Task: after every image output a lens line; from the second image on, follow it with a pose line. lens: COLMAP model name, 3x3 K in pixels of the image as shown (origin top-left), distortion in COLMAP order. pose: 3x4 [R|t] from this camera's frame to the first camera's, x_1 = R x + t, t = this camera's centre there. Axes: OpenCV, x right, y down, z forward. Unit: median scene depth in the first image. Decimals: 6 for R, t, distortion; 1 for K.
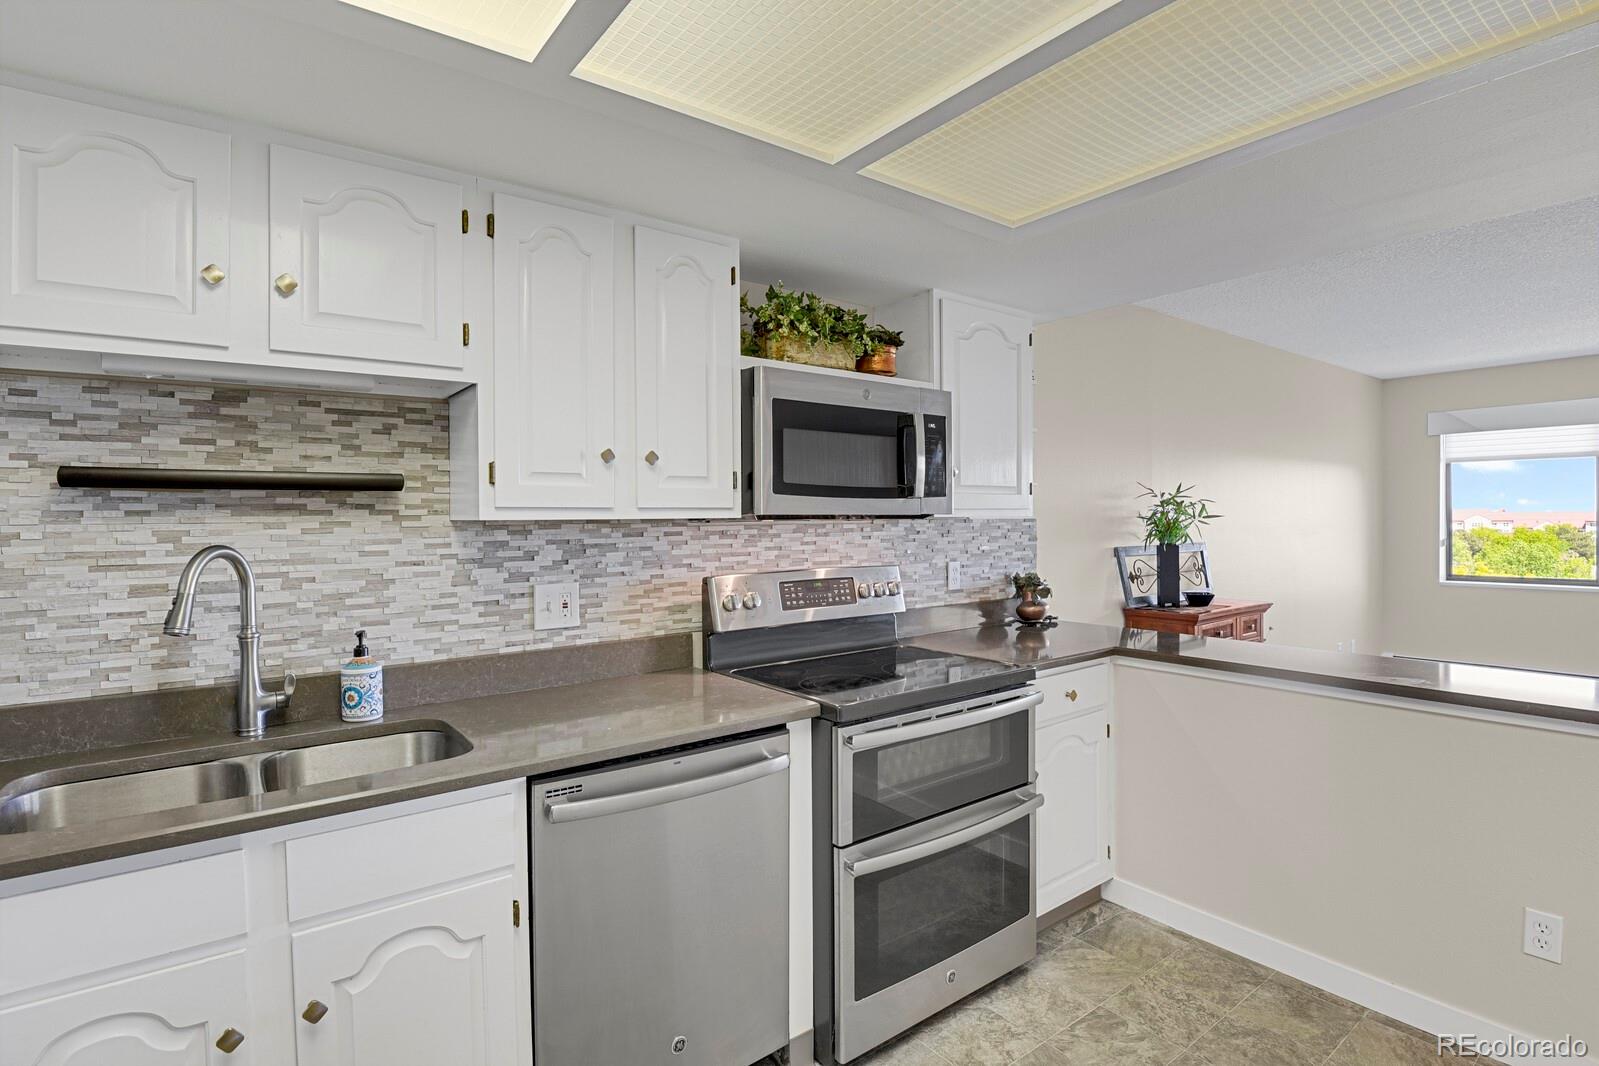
lens RADIAL K [[780.1, 0, 798.8], [0, 780.1, 526.6], [0, 0, 1]] dist [-0.029176, -0.000194]
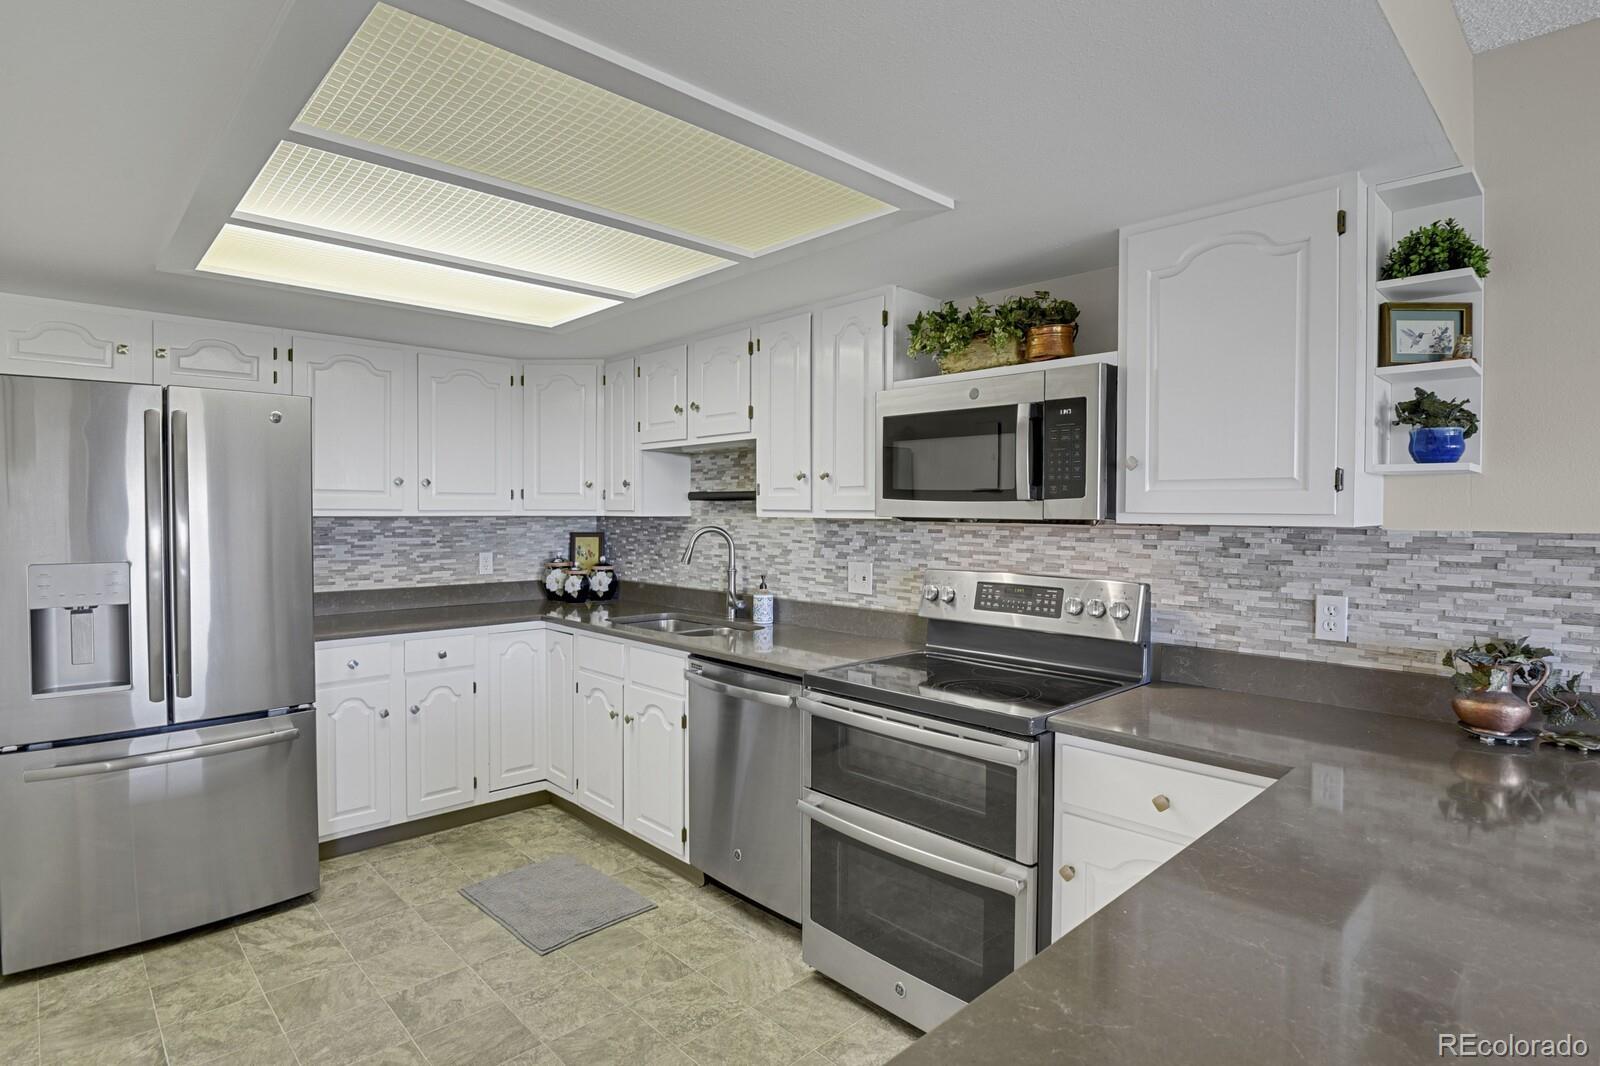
lens RADIAL K [[804.6, 0, 803.1], [0, 804.6, 523.4], [0, 0, 1]] dist [-0.021063, 0.001500]
pose [[0.118576, 0.026100, -0.992602, 1.053231], [-0.016242, 0.999572, 0.024343, -0.029836], [0.992812, 0.013235, 0.118949, 0.669131]]
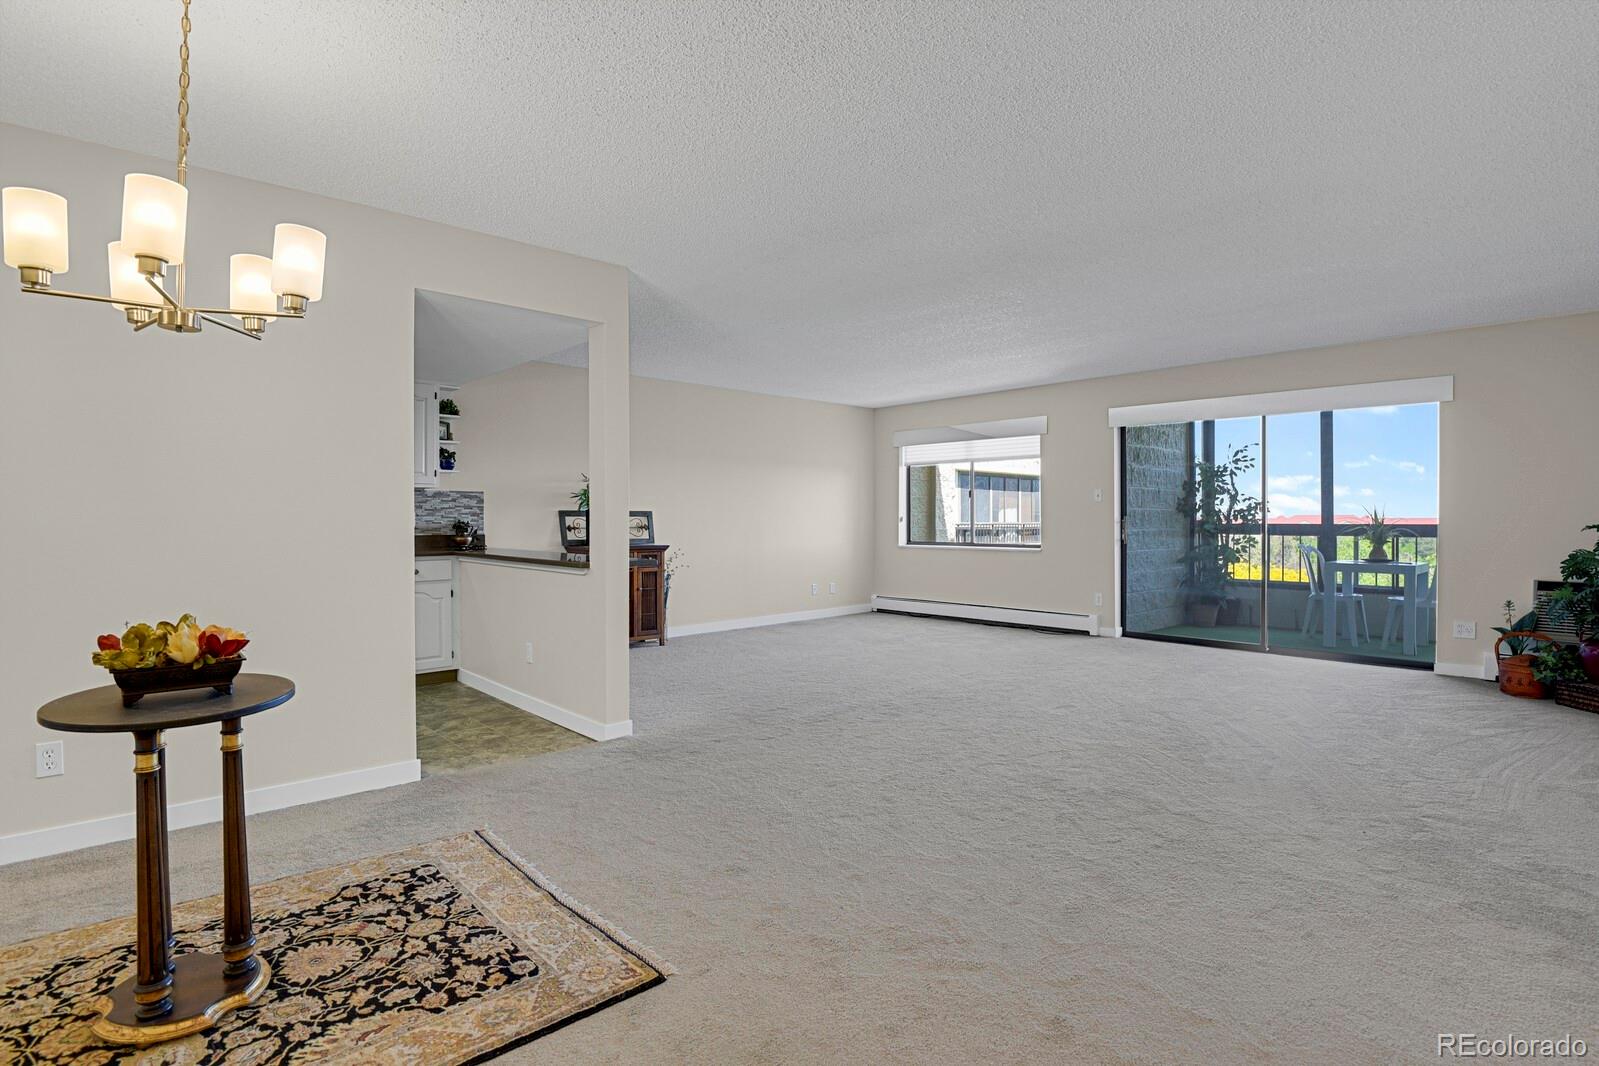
lens RADIAL K [[804.1, 0, 802.6], [0, 804.1, 523.4], [0, 0, 1]] dist [-0.021063, 0.001500]
pose [[0.993650, 0.010823, 0.111994, 1.224265], [-0.010600, 0.999940, -0.002581, 0.088732], [-0.112015, 0.001378, 0.993706, -1.352680]]
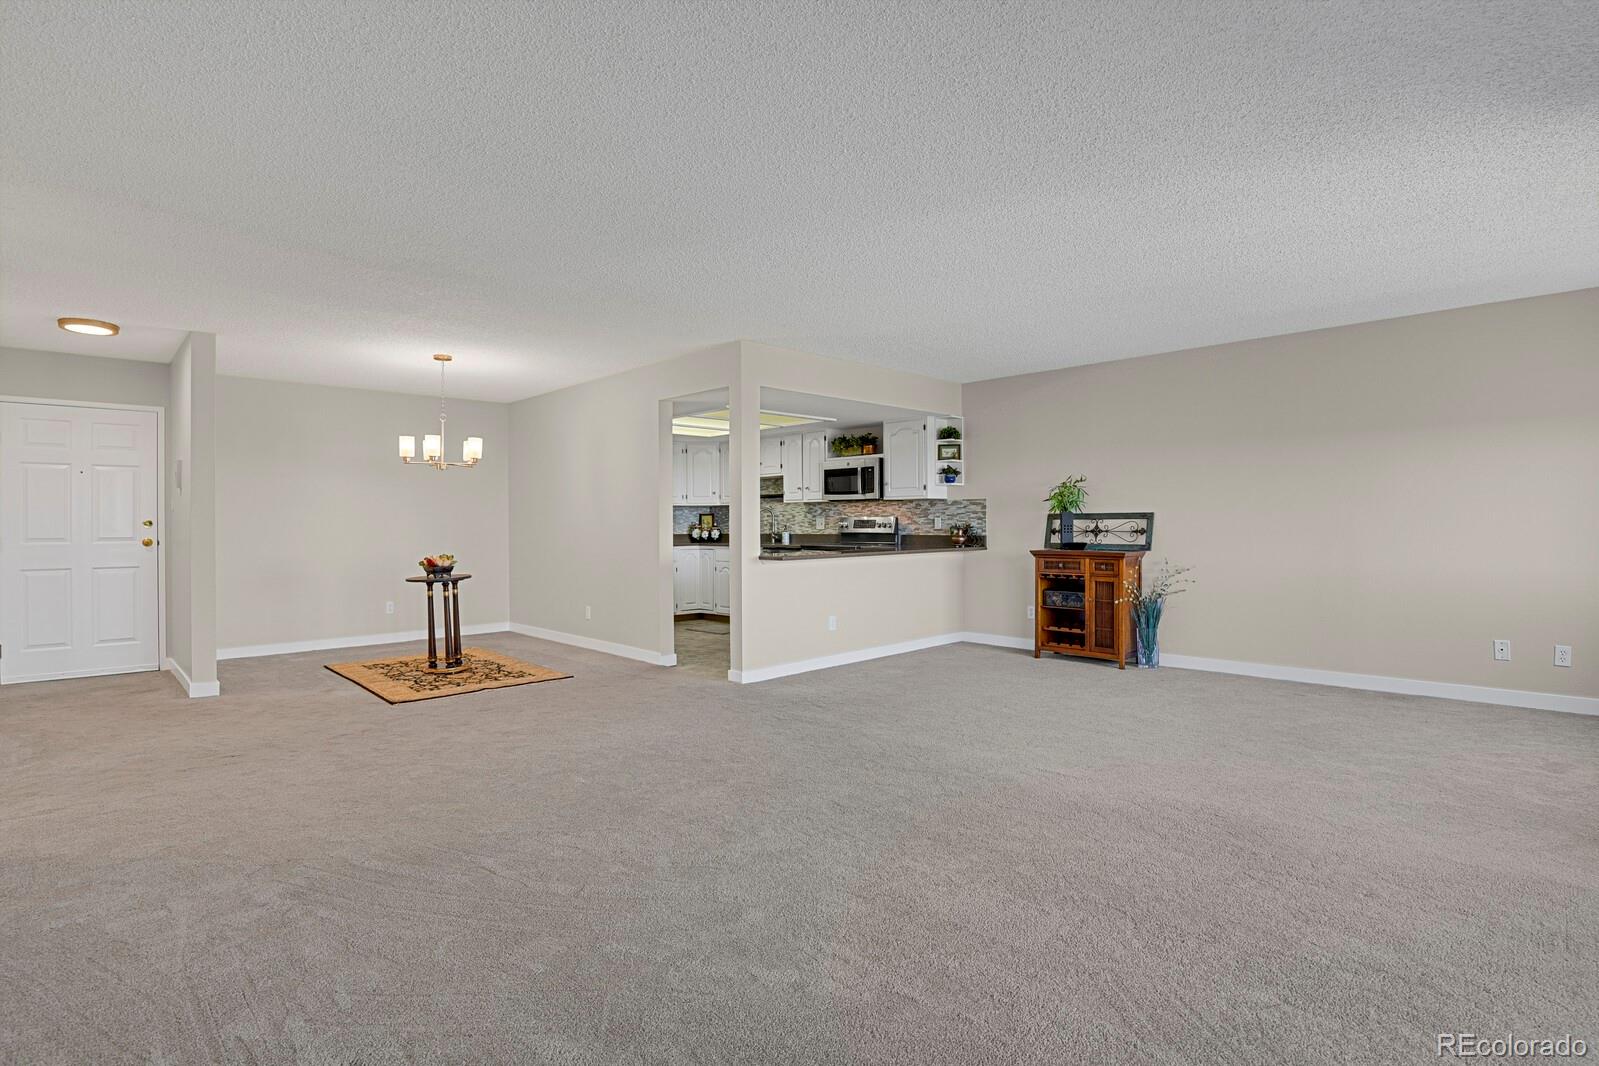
lens RADIAL K [[780.1, 0, 798.8], [0, 780.1, 526.6], [0, 0, 1]] dist [-0.029176, -0.000194]
pose [[0.114306, 0.014149, -0.993345, 3.416442], [-0.005016, 0.999894, 0.013665, 0.056348], [0.993433, 0.003421, 0.114365, 0.398112]]
